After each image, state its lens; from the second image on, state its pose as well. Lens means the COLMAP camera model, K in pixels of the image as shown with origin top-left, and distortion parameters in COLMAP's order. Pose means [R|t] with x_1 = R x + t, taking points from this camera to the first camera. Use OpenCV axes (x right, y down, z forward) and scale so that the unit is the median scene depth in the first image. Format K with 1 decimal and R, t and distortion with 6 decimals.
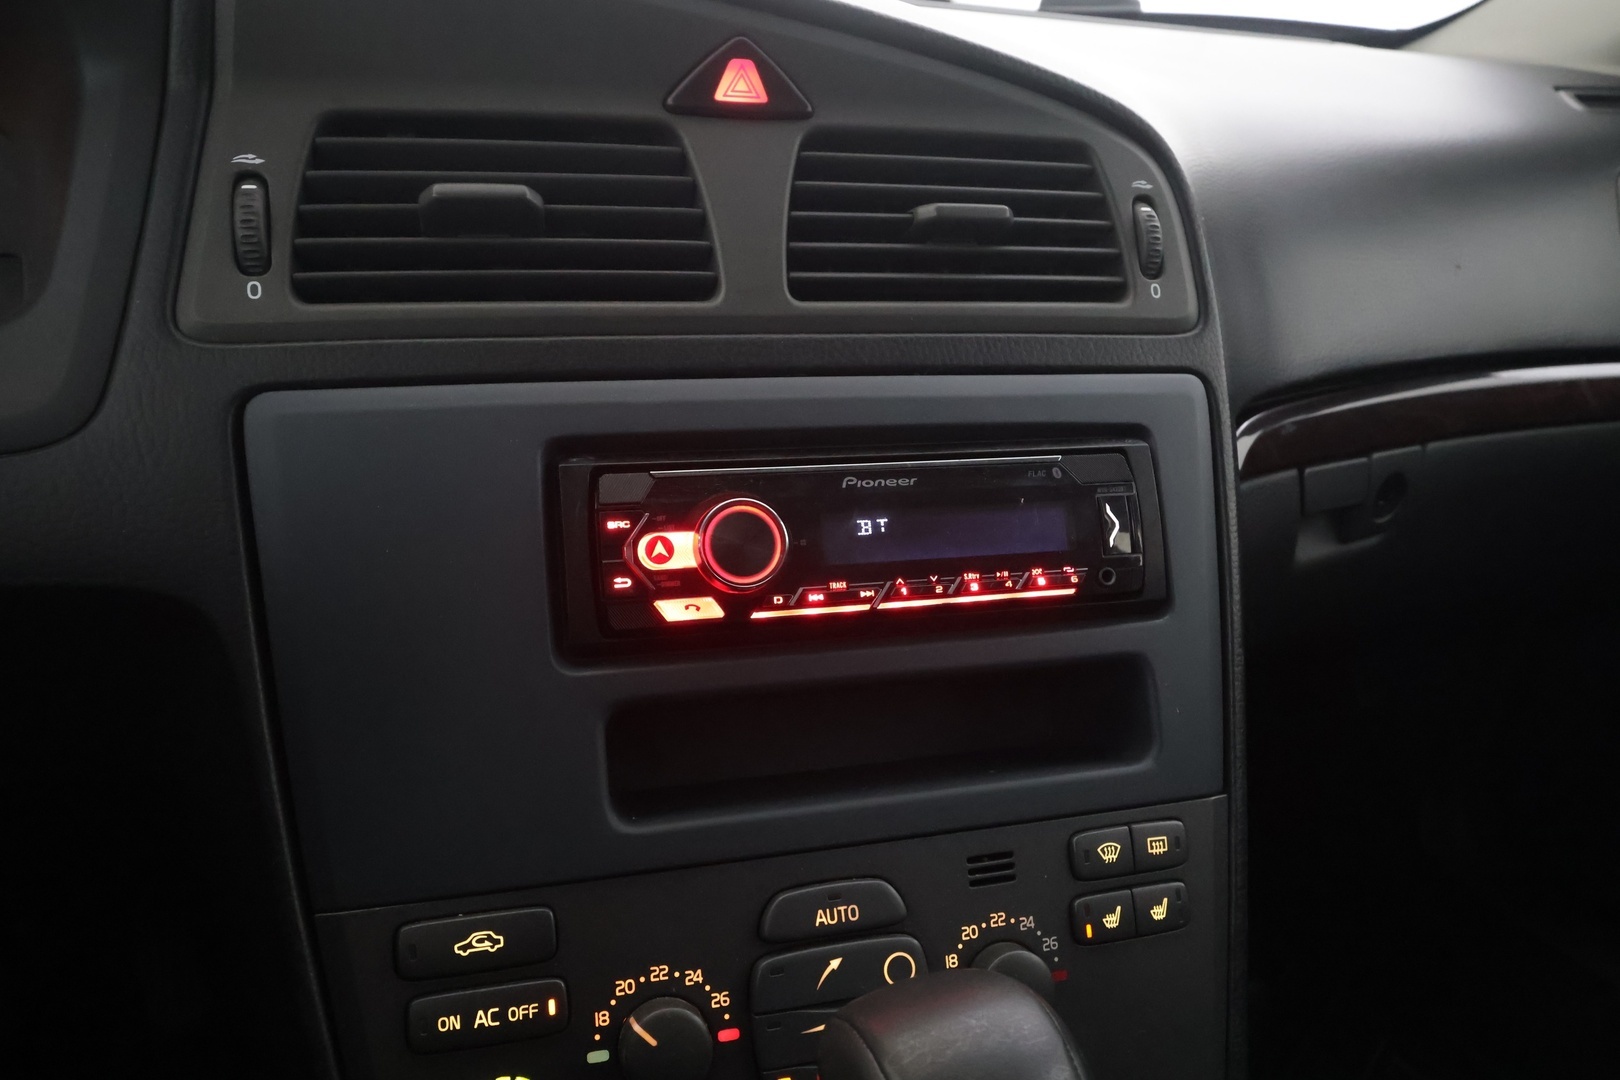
lens RADIAL K [[1167.2, 0, 812.0], [0, 1167.2, 542.0], [0, 0, 1]] dist [0.002073, 0.002658]
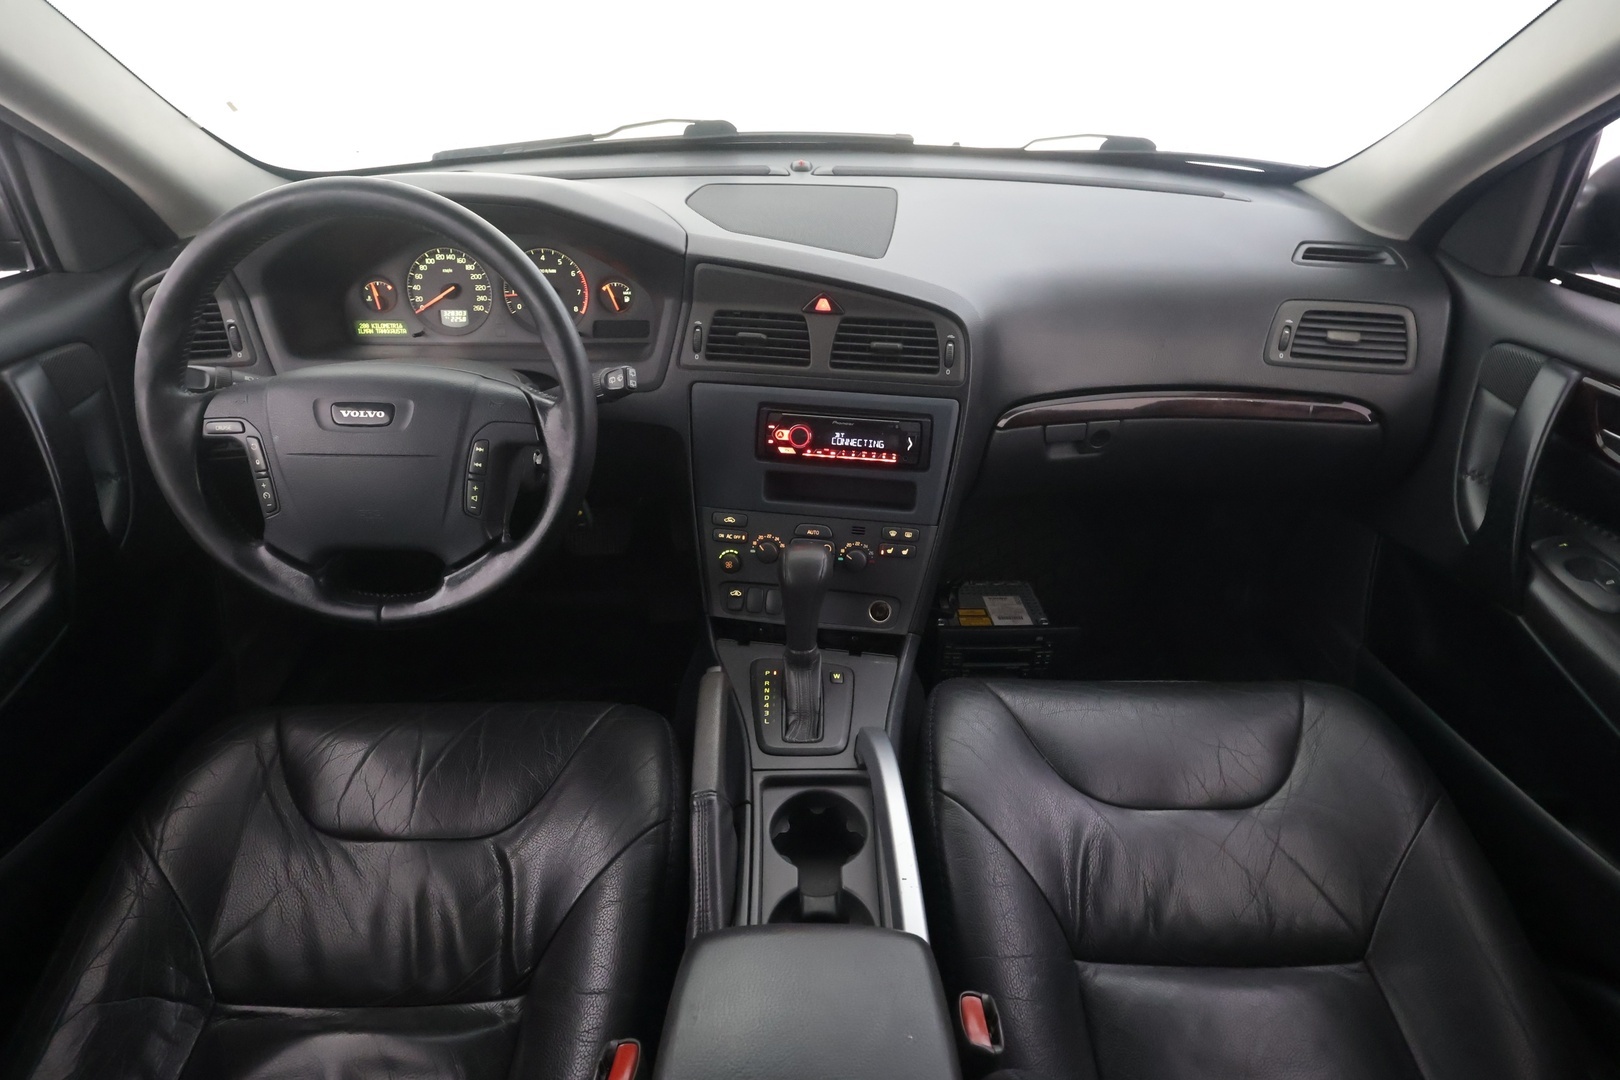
lens RADIAL K [[848.4, 0, 810.0], [0, 848.4, 544.1], [0, 0, 1]] dist [0.004400, 0.002204]
pose [[0.911440, 0.203182, -0.357762, 0.998135], [-0.107782, 0.957098, 0.268971, -0.395971], [0.397063, -0.206591, 0.894238, -1.512327]]
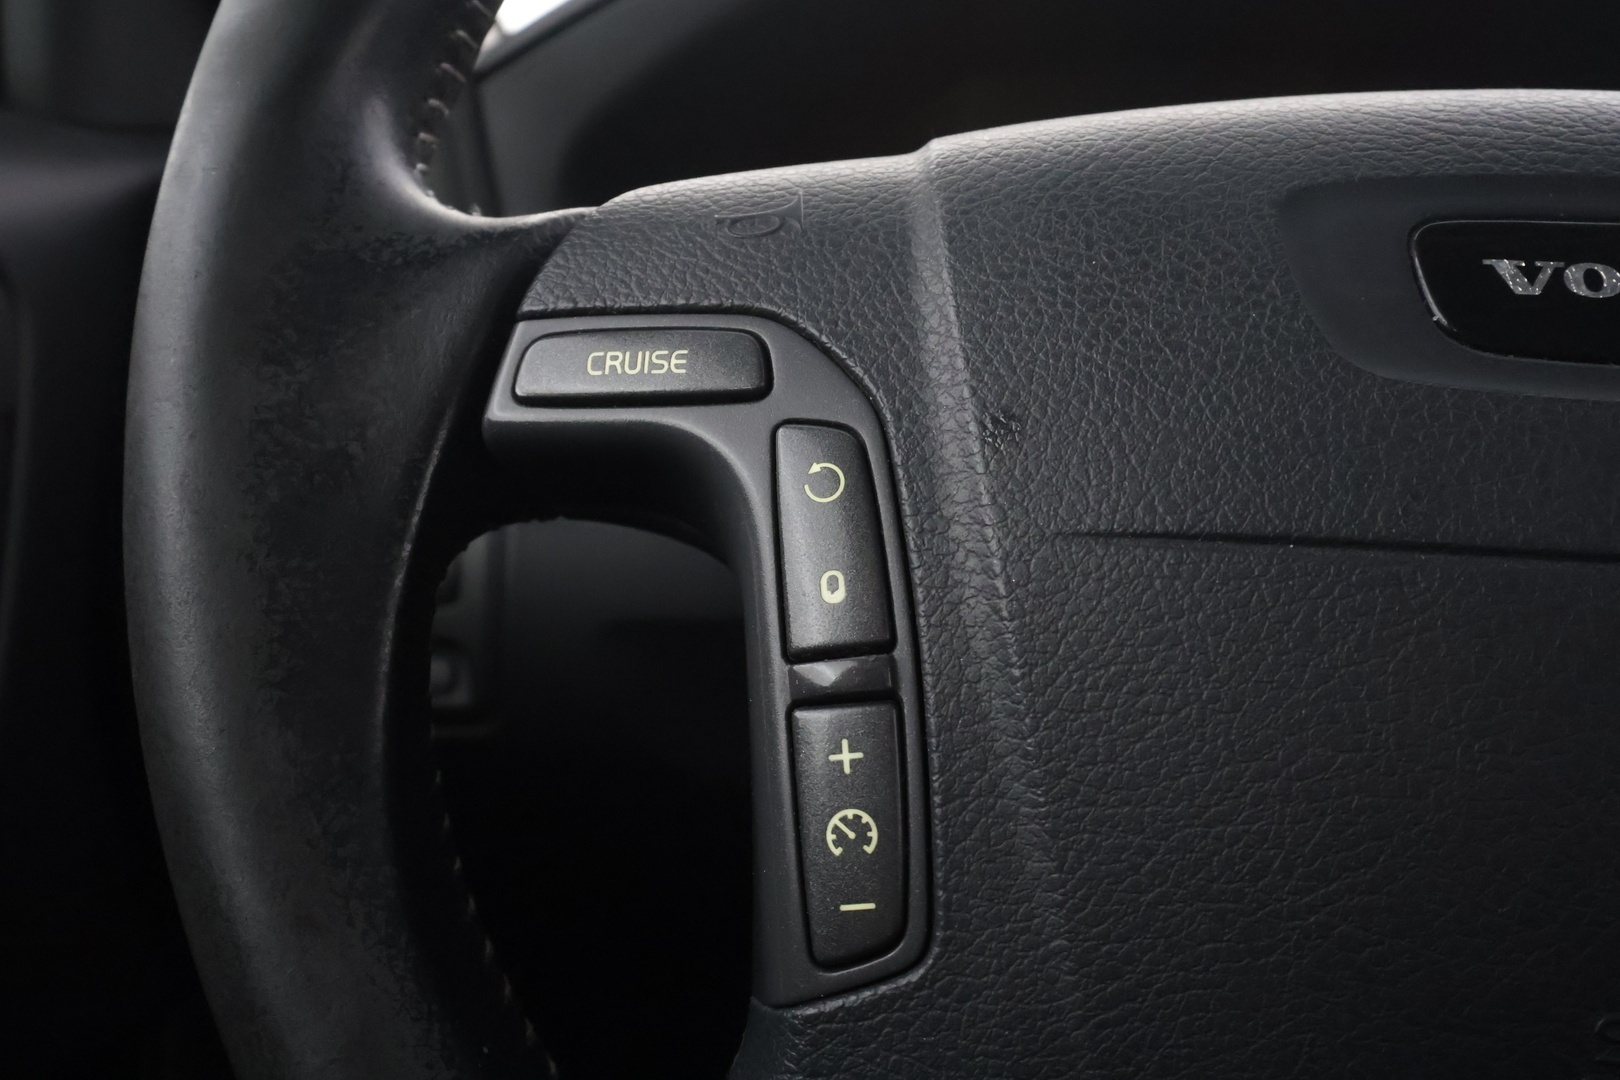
lens RADIAL K [[1267.3, 0, 811.9], [0, 1267.3, 539.9], [0, 0, 1]] dist [-0.005756, 0.011226]
pose [[0.850387, 0.096499, -0.517232, -0.808432], [-0.167465, 0.981557, -0.092204, 0.145098], [0.498795, 0.165027, 0.850864, -0.520716]]
